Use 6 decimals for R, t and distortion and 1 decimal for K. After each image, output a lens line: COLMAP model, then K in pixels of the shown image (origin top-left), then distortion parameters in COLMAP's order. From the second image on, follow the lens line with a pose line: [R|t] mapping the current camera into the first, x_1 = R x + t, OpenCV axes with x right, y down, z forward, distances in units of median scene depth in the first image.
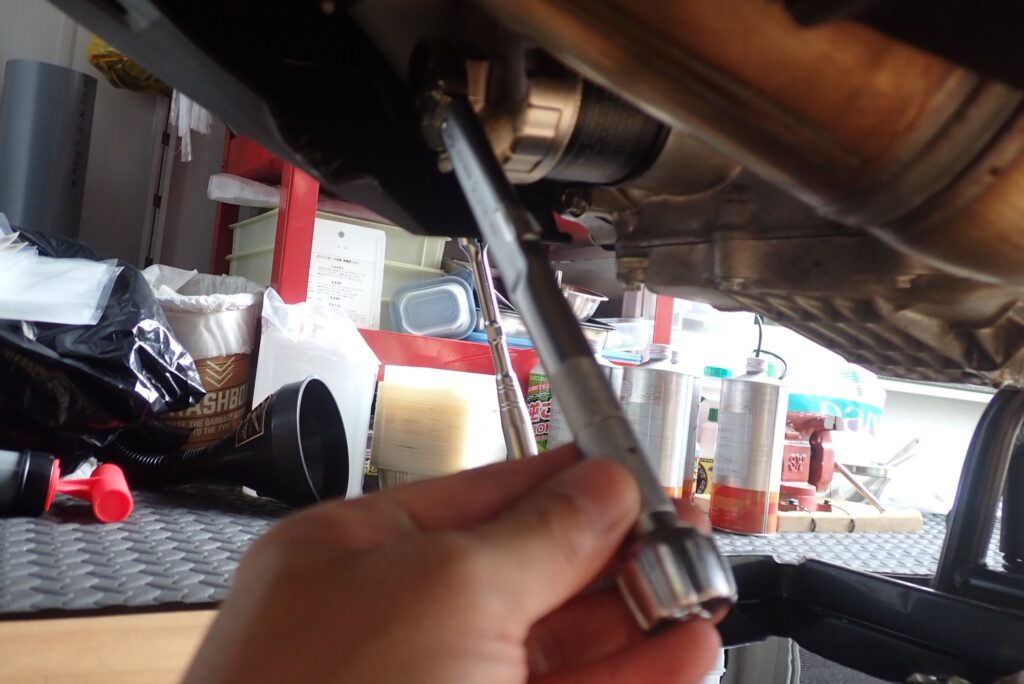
lens RADIAL K [[851.3, 0, 512.0], [0, 851.3, 342.0], [0, 0, 1]] dist [-0.037581, -0.000480]
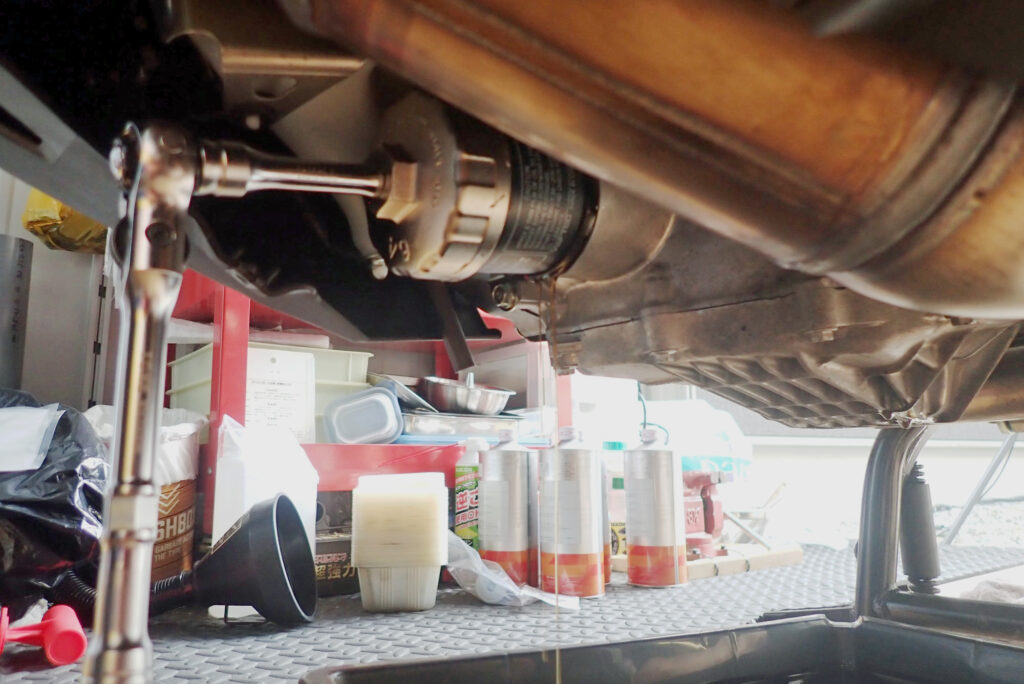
lens RADIAL K [[737.6, 0, 512.0], [0, 737.6, 342.0], [0, 0, 1]] dist [-0.022788, -0.003972]
pose [[0.987603, -0.101350, 0.119866, -0.010428], [0.115709, 0.986054, -0.119618, 0.000517], [-0.106071, 0.132005, 0.985557, 0.032710]]
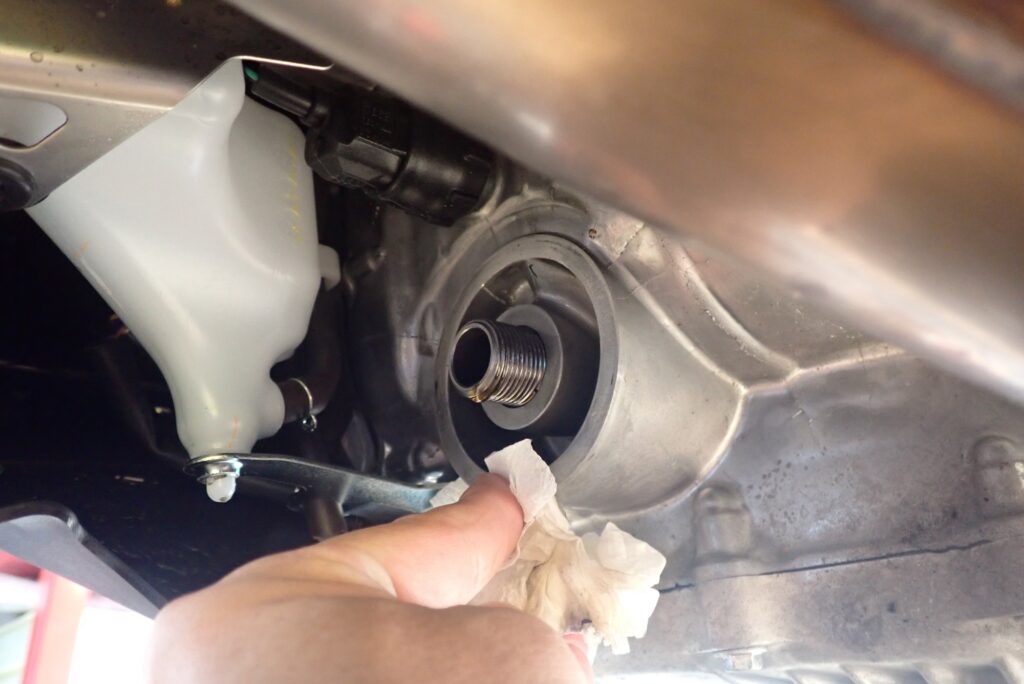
lens RADIAL K [[865.9, 0, 512.0], [0, 865.9, 342.0], [0, 0, 1]] dist [0.007434, 0.001976]
pose [[0.977801, -0.024676, 0.208076, -0.000925], [0.108998, 0.908007, -0.404527, -0.012491], [-0.178952, 0.418227, 0.890540, 0.122488]]
